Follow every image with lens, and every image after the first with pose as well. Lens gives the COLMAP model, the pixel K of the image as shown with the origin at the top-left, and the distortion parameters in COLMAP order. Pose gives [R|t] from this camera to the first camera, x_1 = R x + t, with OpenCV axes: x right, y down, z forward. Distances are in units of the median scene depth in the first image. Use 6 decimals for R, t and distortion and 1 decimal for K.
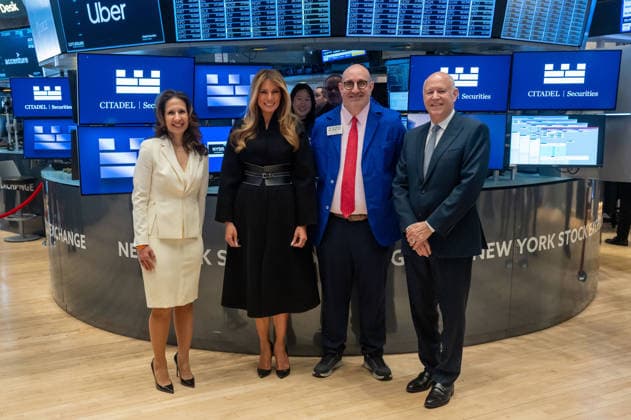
lens RADIAL K [[726.1, 0, 316.1], [0, 726.1, 215.5], [0, 0, 1]] dist [0.019512, 0.000000]
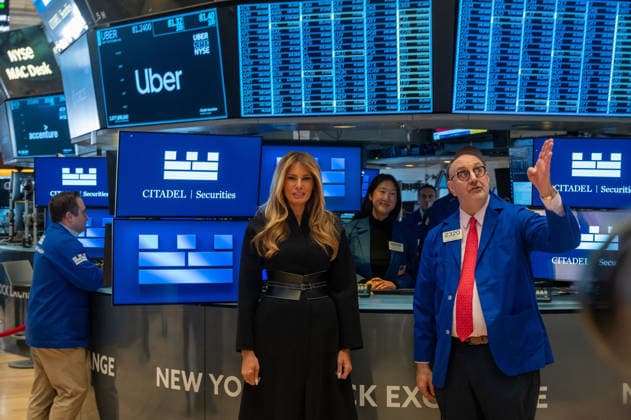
lens RADIAL K [[726.1, 0, 314.8], [0, 726.1, 208.3], [0, 0, 1]] dist [0.019512, 0.000000]
pose [[0.998894, 0.016625, -0.043977, -0.073377], [-0.022945, 0.988814, -0.147378, -0.021481], [0.041035, 0.148224, 0.988102, 0.220530]]
